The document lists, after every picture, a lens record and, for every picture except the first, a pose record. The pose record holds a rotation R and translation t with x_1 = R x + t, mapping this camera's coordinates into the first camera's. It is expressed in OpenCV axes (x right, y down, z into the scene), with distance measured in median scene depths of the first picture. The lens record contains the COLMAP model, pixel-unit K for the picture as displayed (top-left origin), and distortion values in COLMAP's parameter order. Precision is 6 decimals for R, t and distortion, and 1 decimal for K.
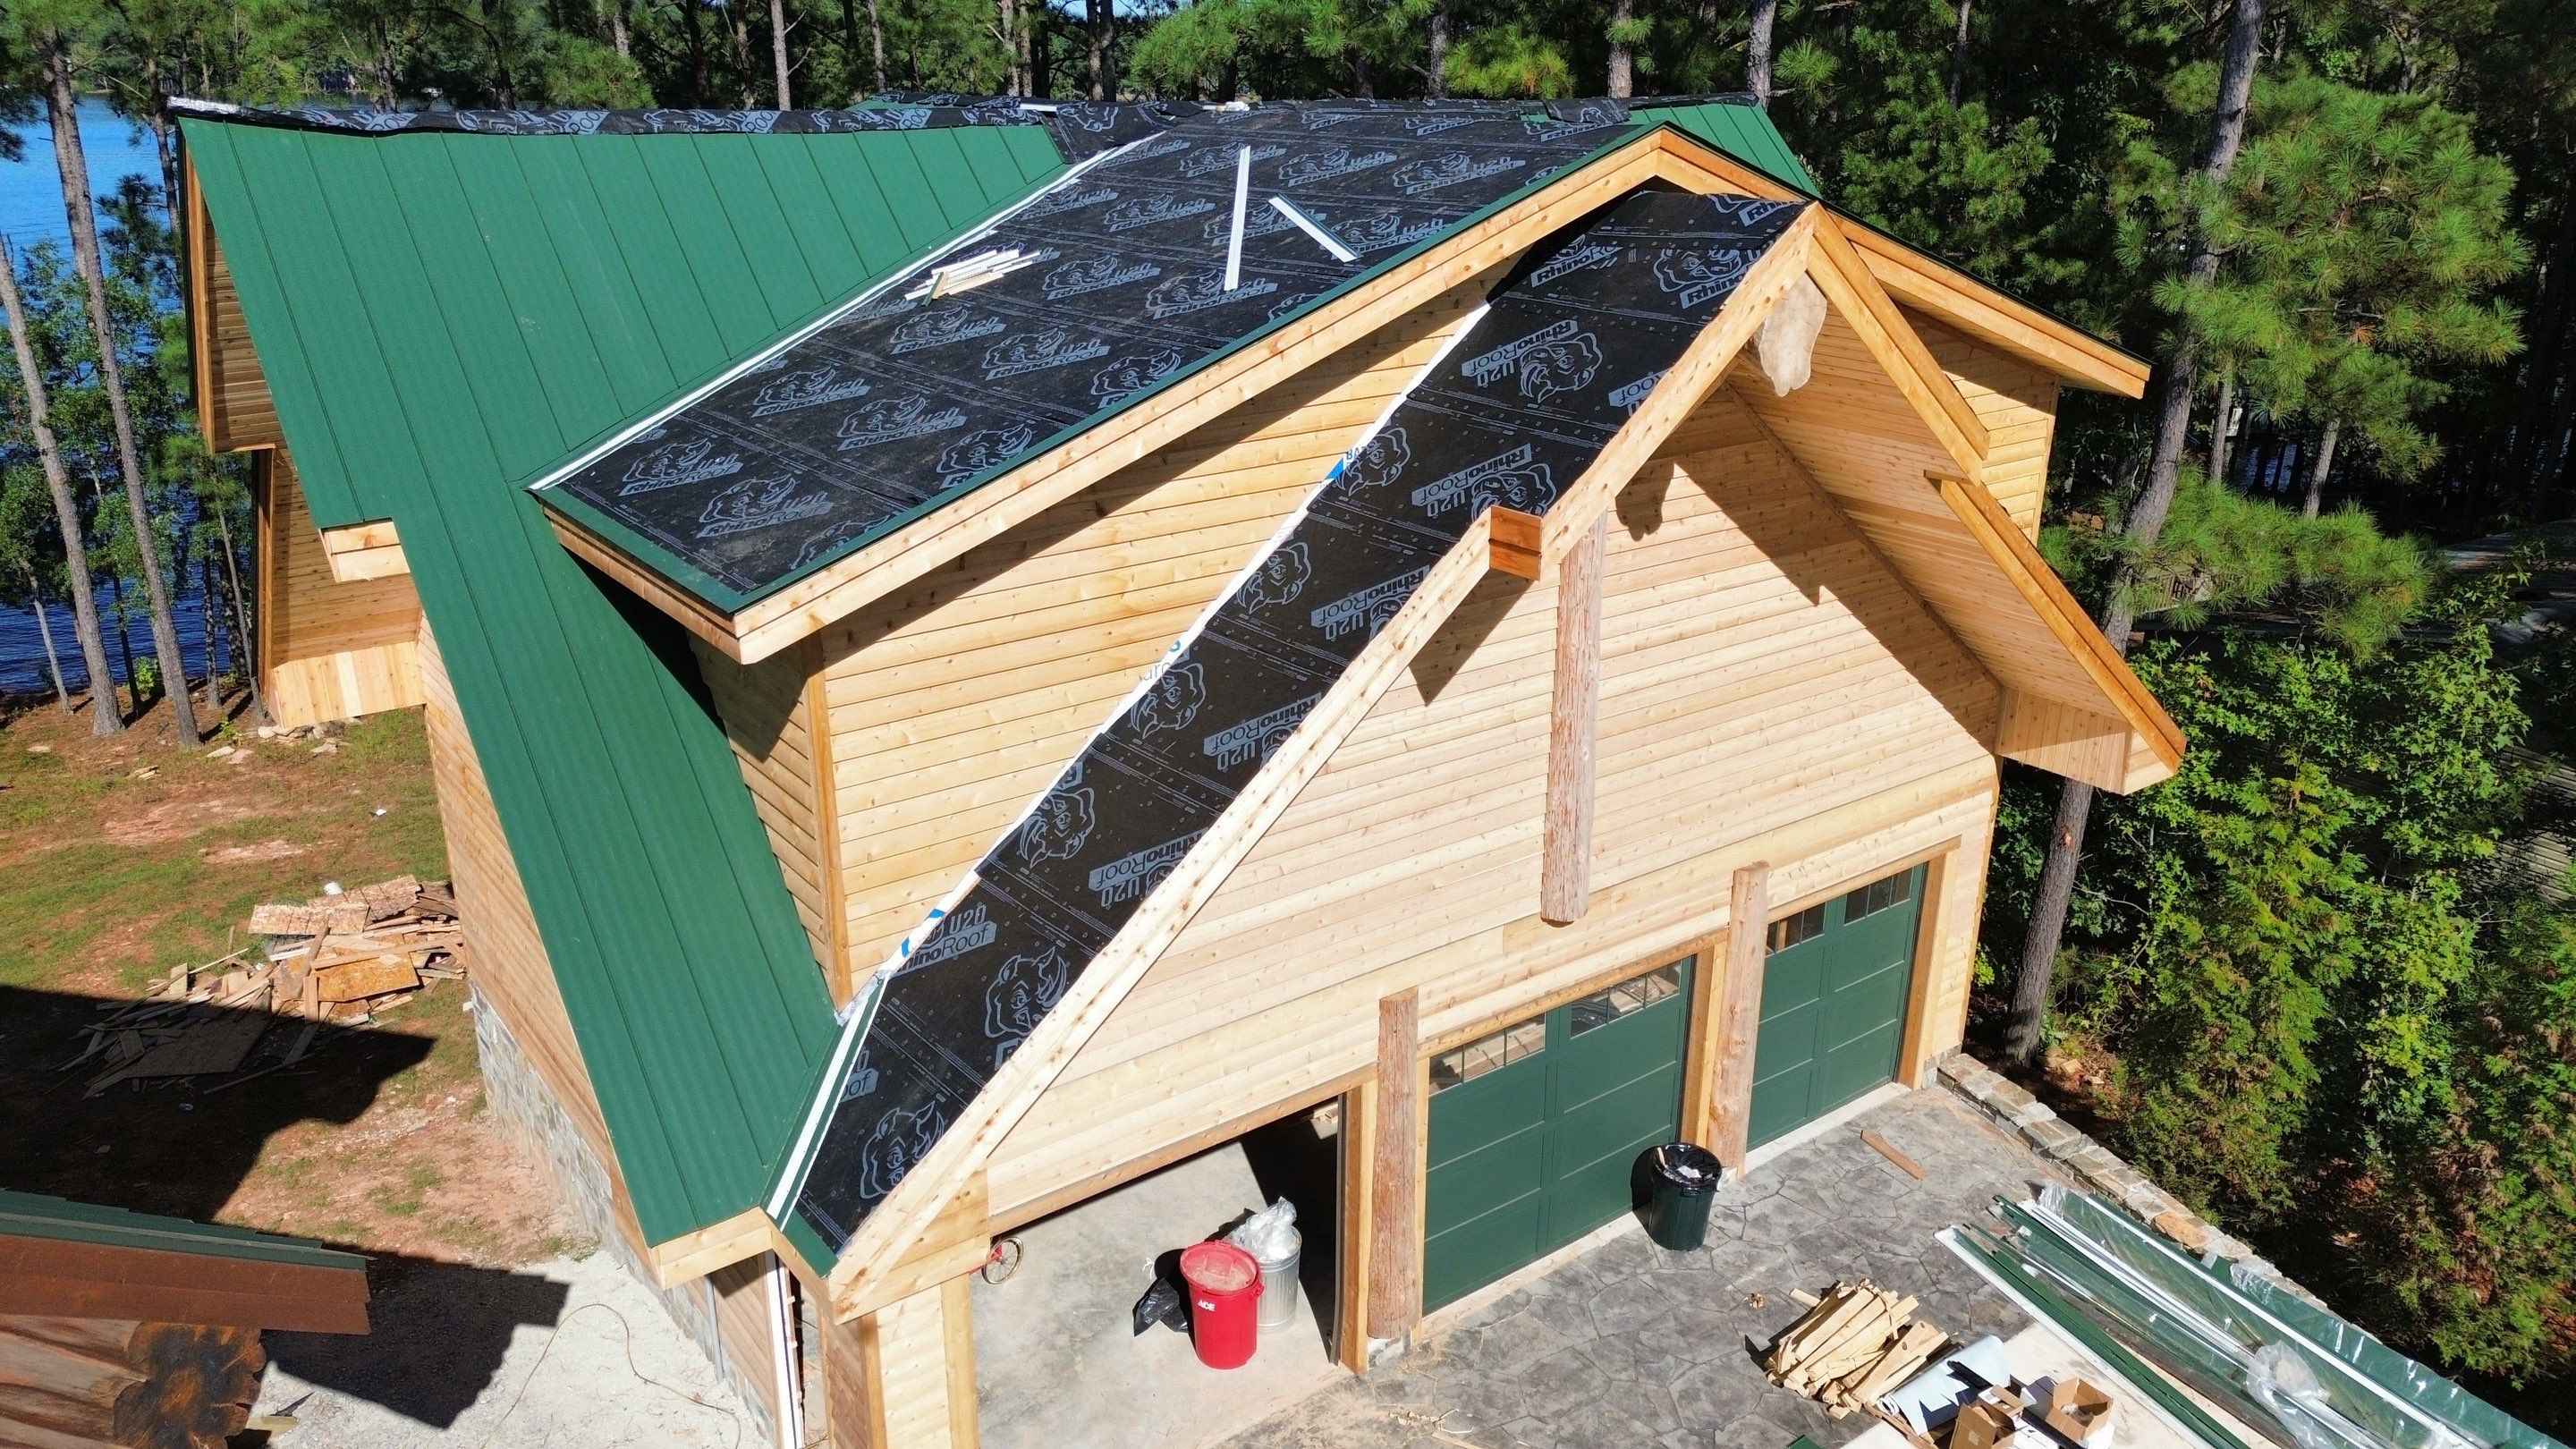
lens RADIAL K [[1817.9, 0, 1284.8], [0, 1817.9, 711.1], [0, 0, 1]] dist [0.066883, -0.058809]
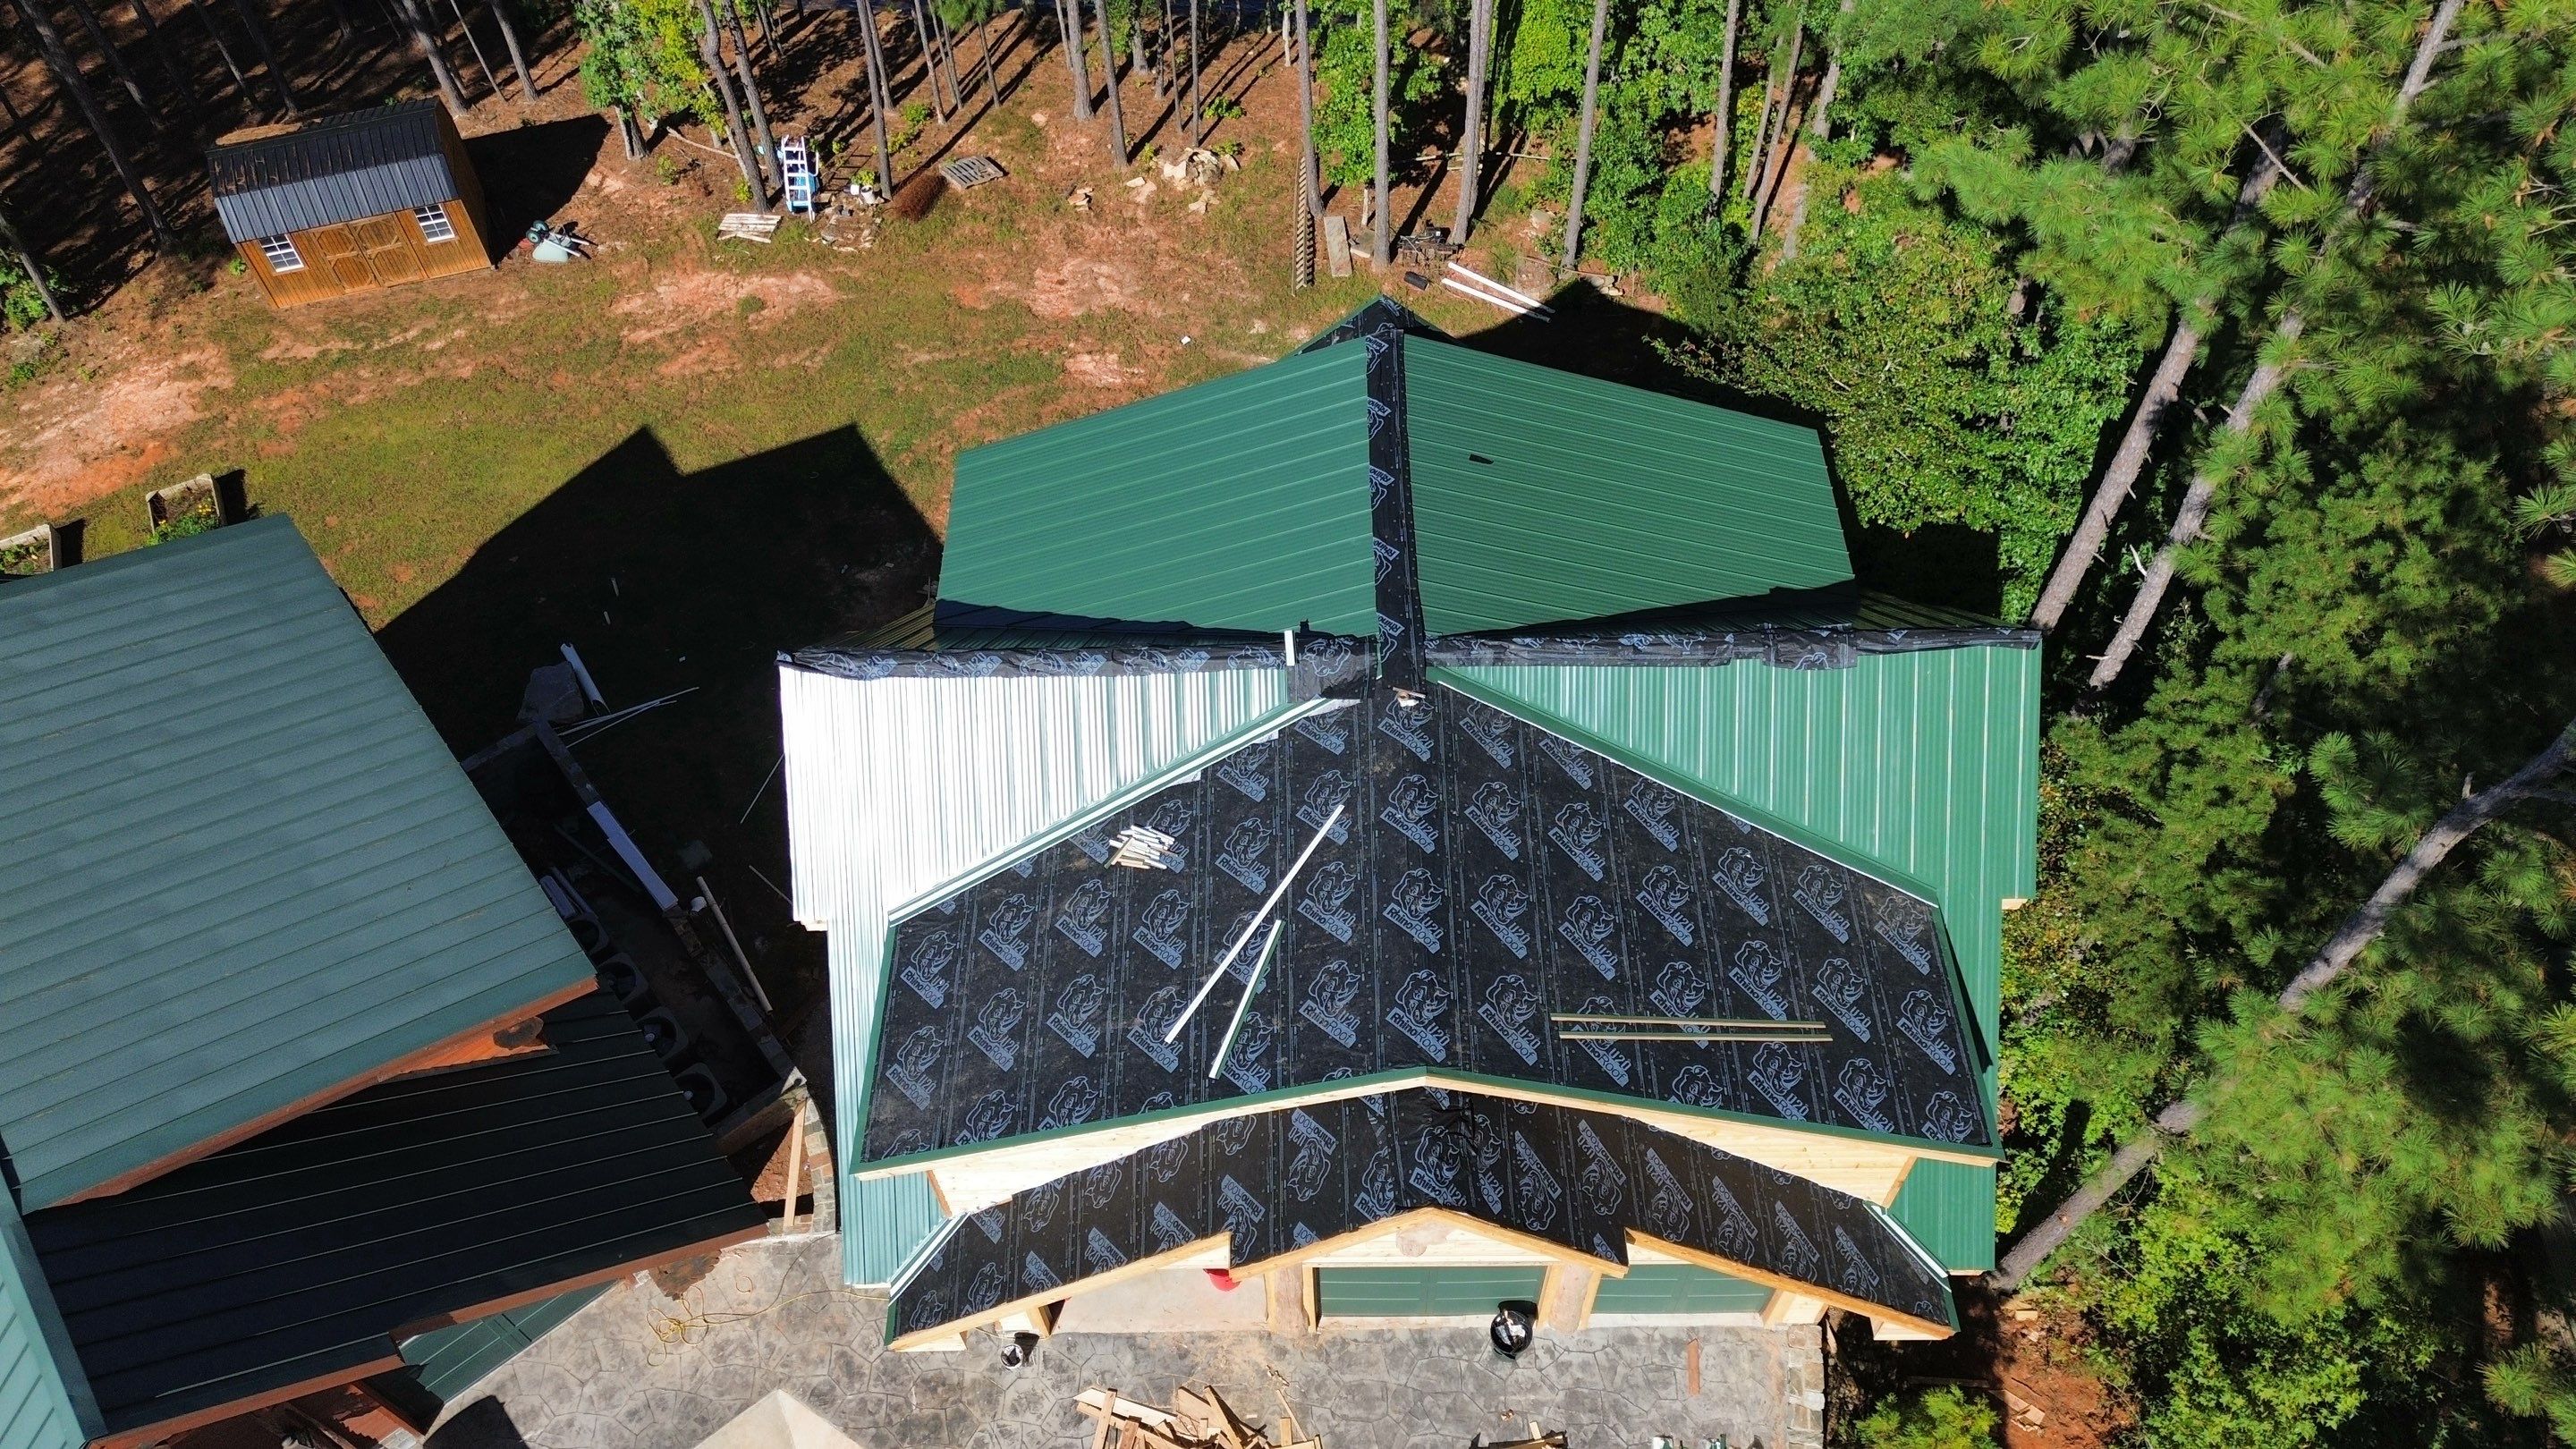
lens RADIAL K [[1817.9, 0, 1283.9], [0, 1817.9, 730.6], [0, 0, 1]] dist [0.066883, -0.058809]
pose [[0.802718, 0.461192, -0.378083, 0.422955], [-0.168318, 0.783419, 0.598267, -1.105130], [0.572113, -0.416601, 0.706491, -0.046911]]
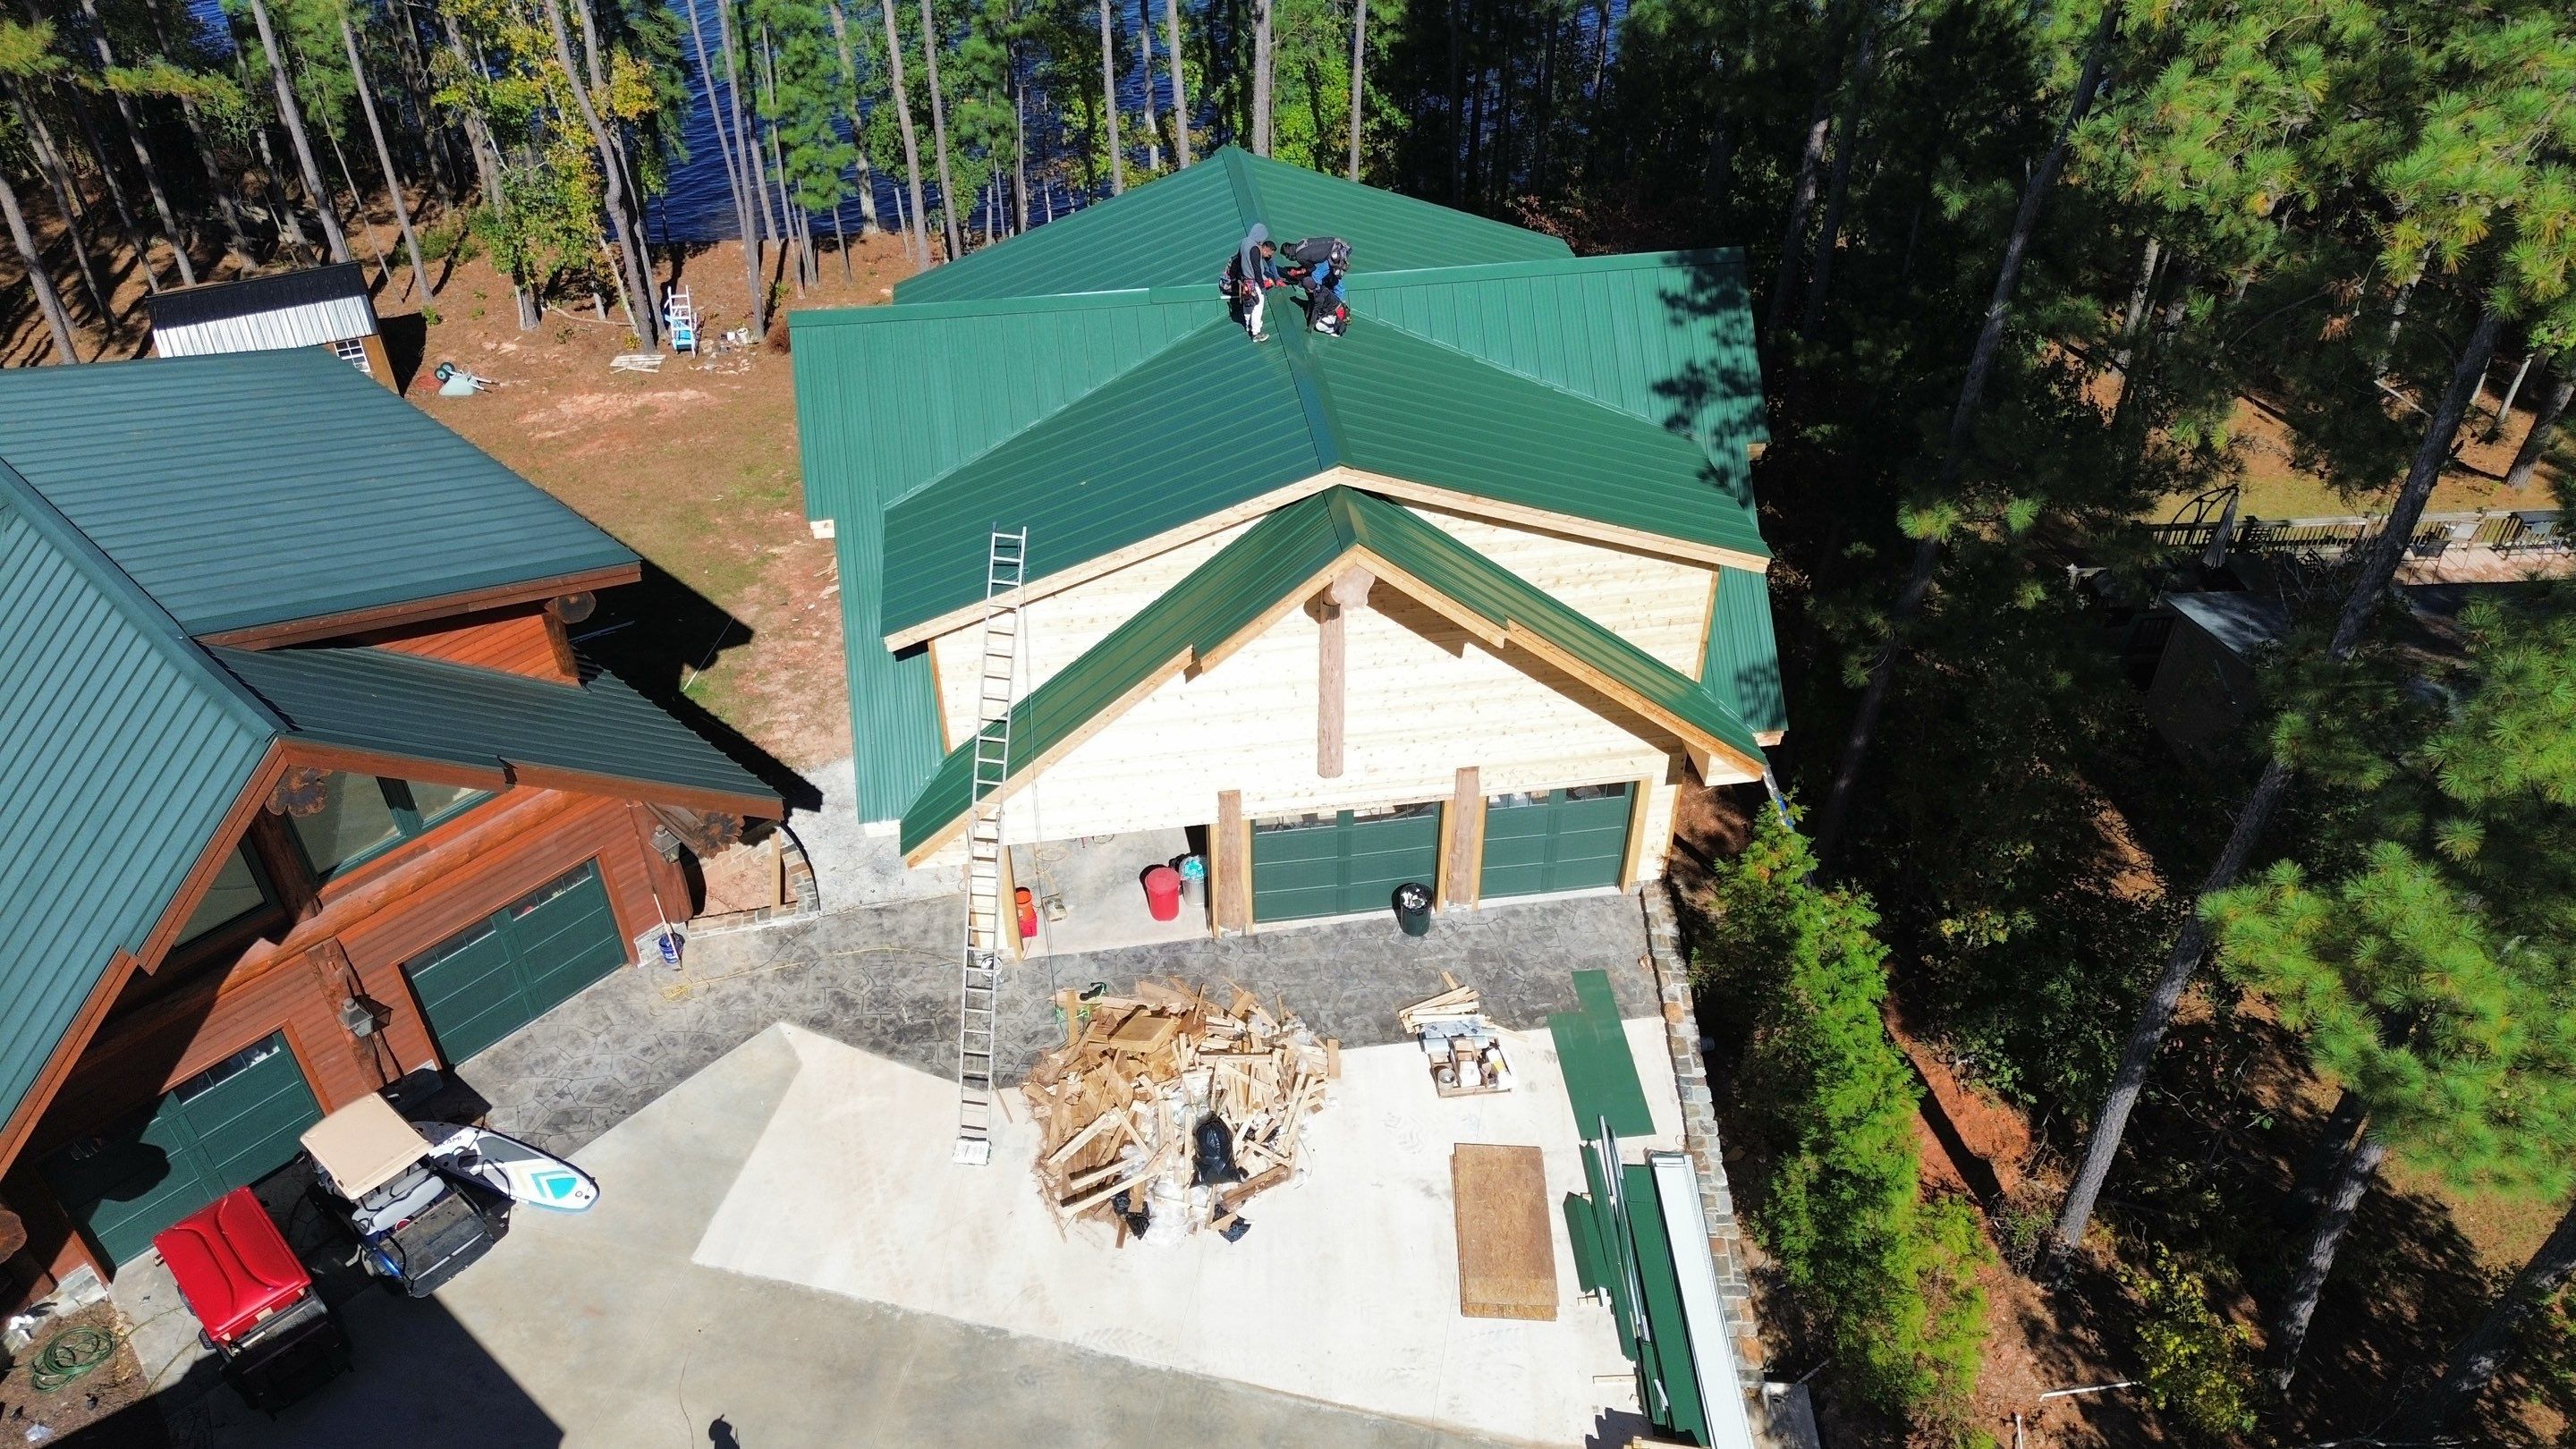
lens RADIAL K [[1817.9, 0, 1292.7], [0, 1817.9, 709.6], [0, 0, 1]] dist [0.066883, -0.058809]
pose [[0.883641, 0.283127, -0.372850, 0.758045], [-0.152631, 0.927116, 0.342285, -0.571590], [0.442585, -0.245549, 0.862452, -0.666898]]
